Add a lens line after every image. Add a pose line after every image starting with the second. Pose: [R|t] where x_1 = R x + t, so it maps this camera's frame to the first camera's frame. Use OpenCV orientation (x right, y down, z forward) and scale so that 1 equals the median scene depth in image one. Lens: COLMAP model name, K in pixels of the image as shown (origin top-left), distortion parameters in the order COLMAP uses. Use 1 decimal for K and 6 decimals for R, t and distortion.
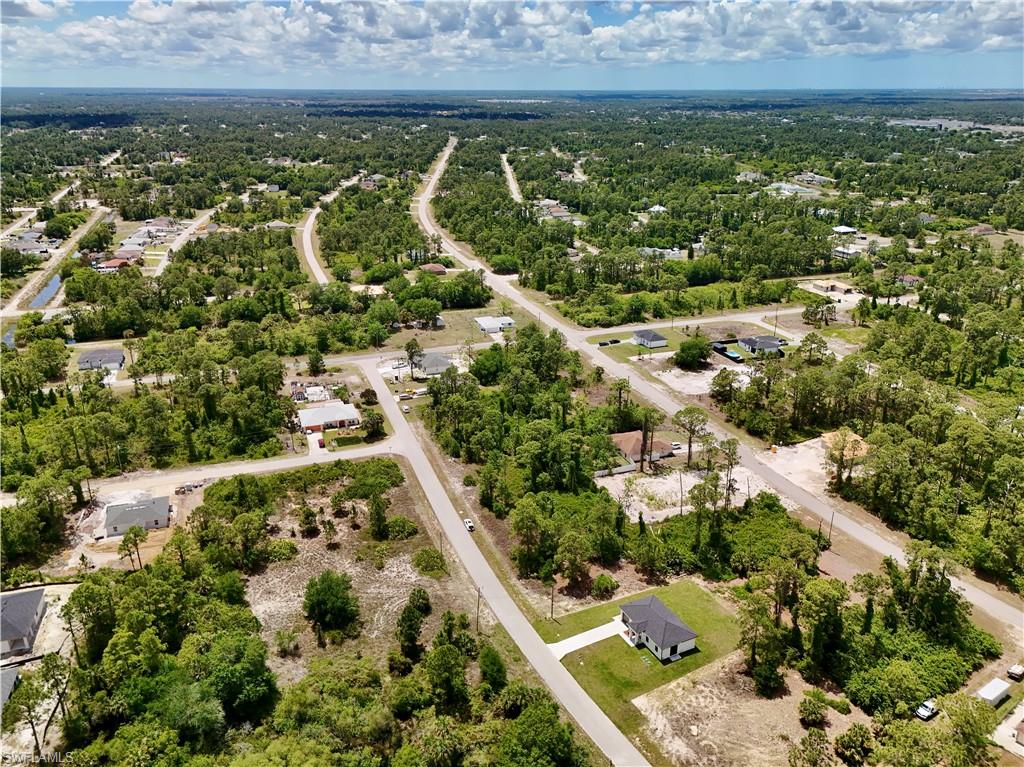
lens RADIAL K [[767.8, 0, 515.4], [0, 767.8, 382.6], [0, 0, 1]] dist [0.080932, -0.087524]
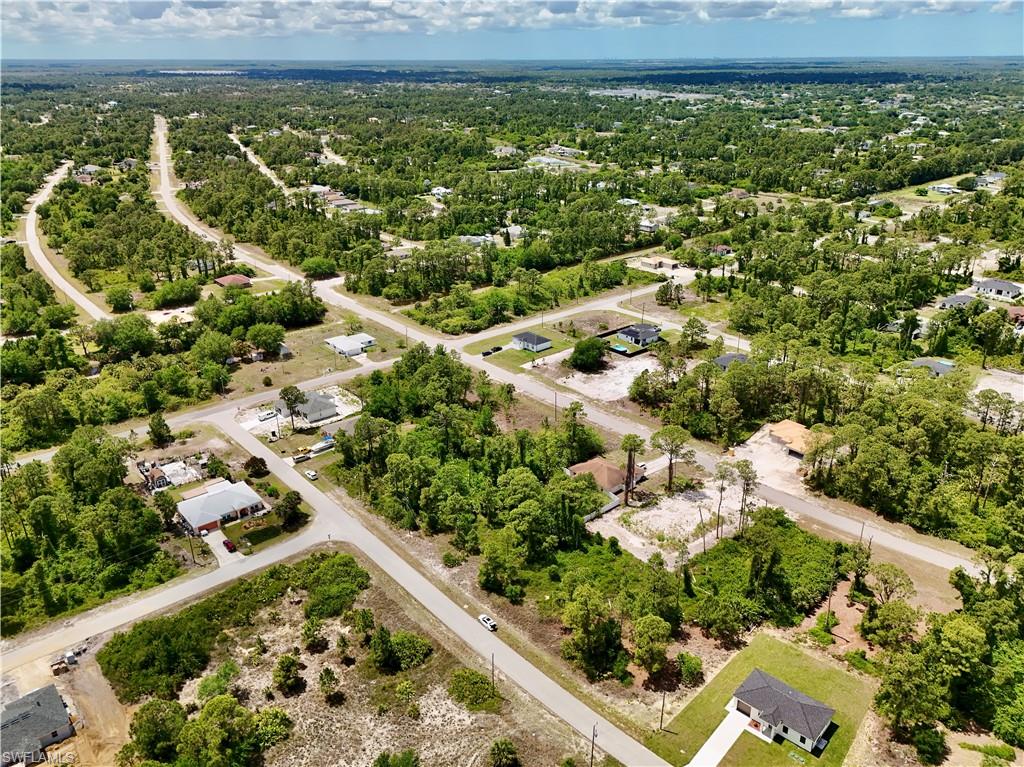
lens RADIAL K [[763.4, 0, 515.5], [0, 763.4, 385.0], [0, 0, 1]] dist [0.069561, -0.068327]
pose [[0.934241, -0.144181, 0.326197, -0.173618], [0.131561, 0.989457, 0.060552, -0.071810], [-0.331489, -0.013656, 0.943360, 0.152677]]
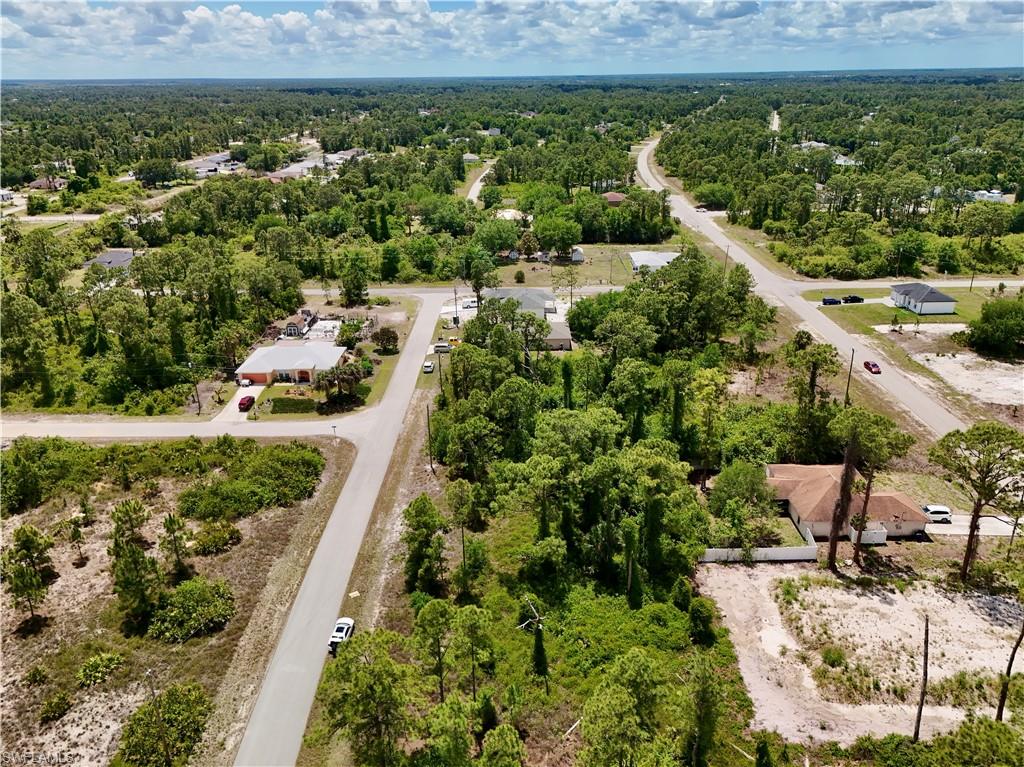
lens RADIAL K [[769.2, 0, 514.6], [0, 769.2, 386.2], [0, 0, 1]] dist [0.028544, -0.005339]
pose [[0.940005, 0.116038, -0.320821, 0.096460], [-0.108874, 0.993241, 0.040247, 0.017079], [0.323322, -0.002903, 0.946284, 0.425072]]
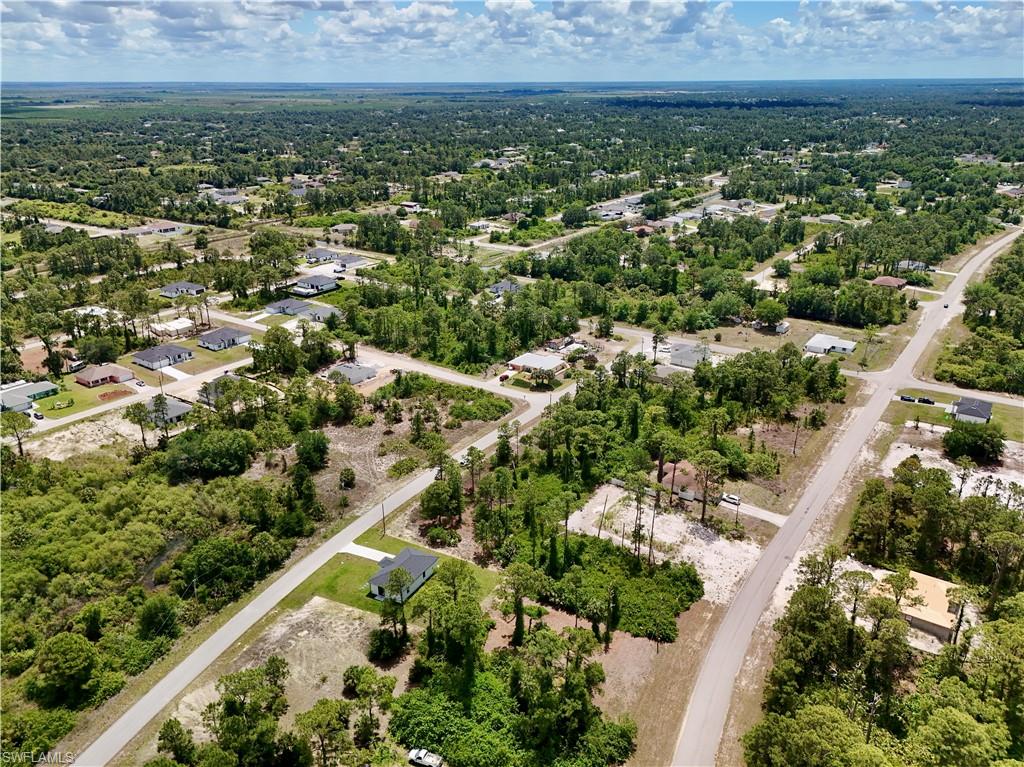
lens RADIAL K [[747.4, 0, 514.2], [0, 747.4, 405.9], [0, 0, 1]] dist [0.061505, -0.054725]
pose [[0.582009, 0.317770, -0.748524, 0.525778], [-0.284992, 0.941813, 0.178234, -0.075640], [0.761607, 0.109590, 0.638706, 0.220869]]
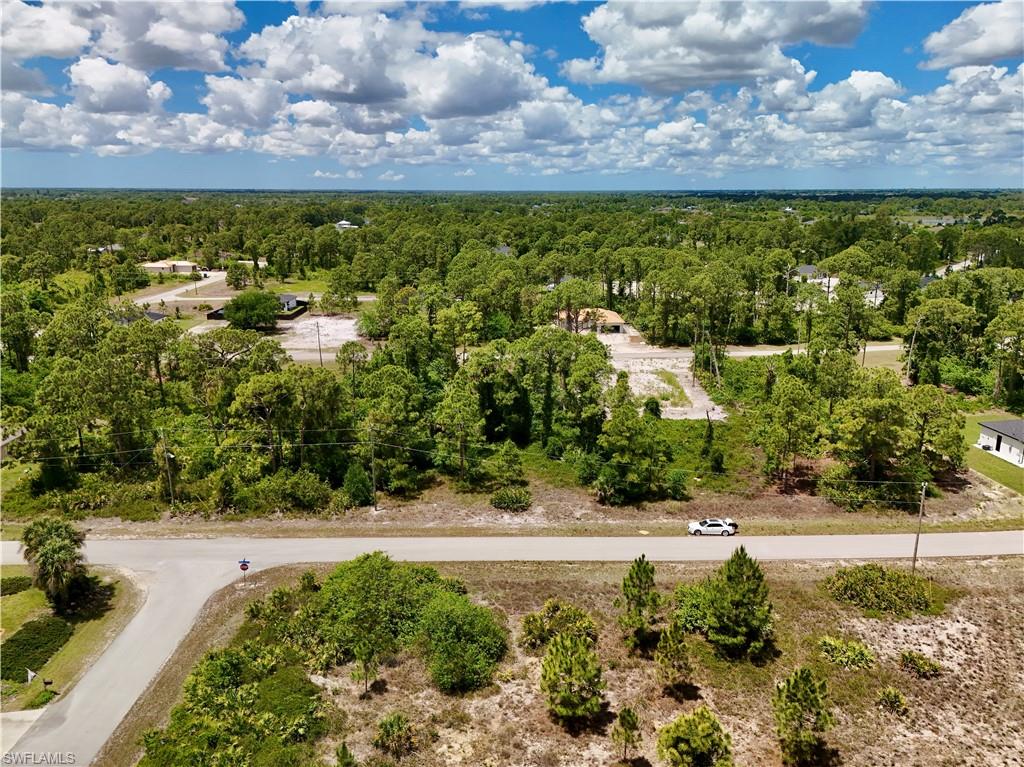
lens RADIAL K [[755.4, 0, 514.8], [0, 755.4, 384.2], [0, 0, 1]] dist [0.049343, -0.033061]
pose [[0.324059, -0.236439, 0.916014, -0.308859], [0.335798, 0.933964, 0.122277, 0.014233], [-0.884435, 0.267970, 0.382055, 0.608225]]
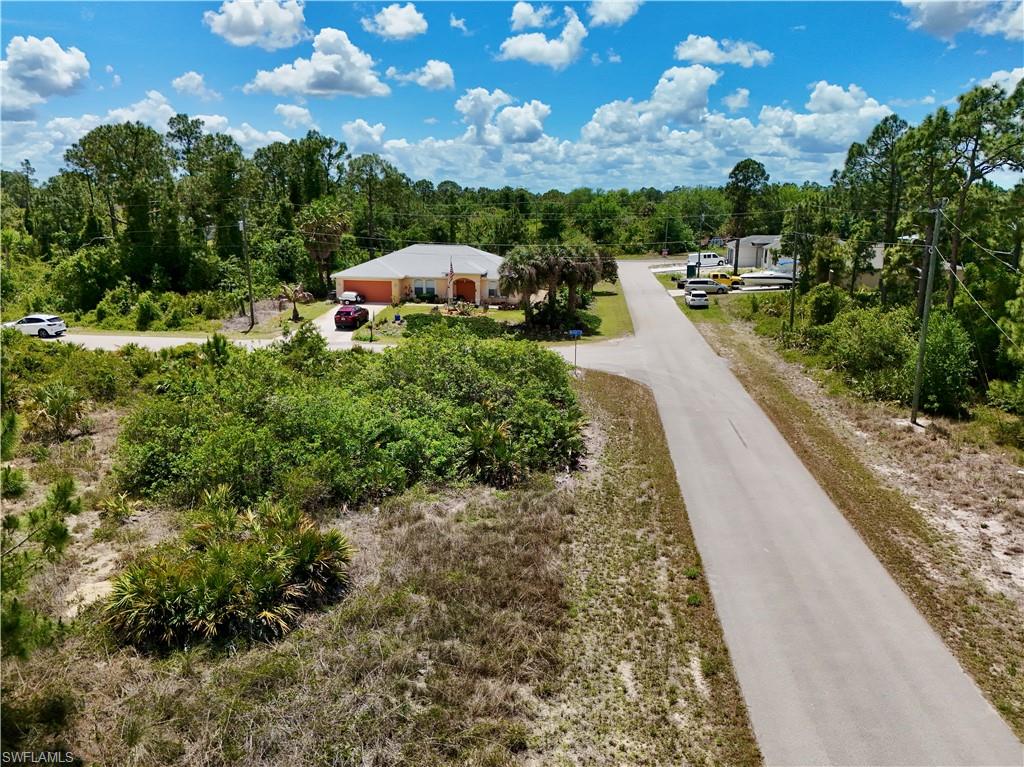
lens RADIAL K [[766.6, 0, 514.4], [0, 766.6, 375.0], [0, 0, 1]] dist [0.087091, -0.093365]
pose [[0.902316, 0.100957, -0.419086, -0.071535], [-0.158183, 0.981914, -0.104035, 0.094822], [0.401004, 0.160164, 0.901966, 0.640810]]
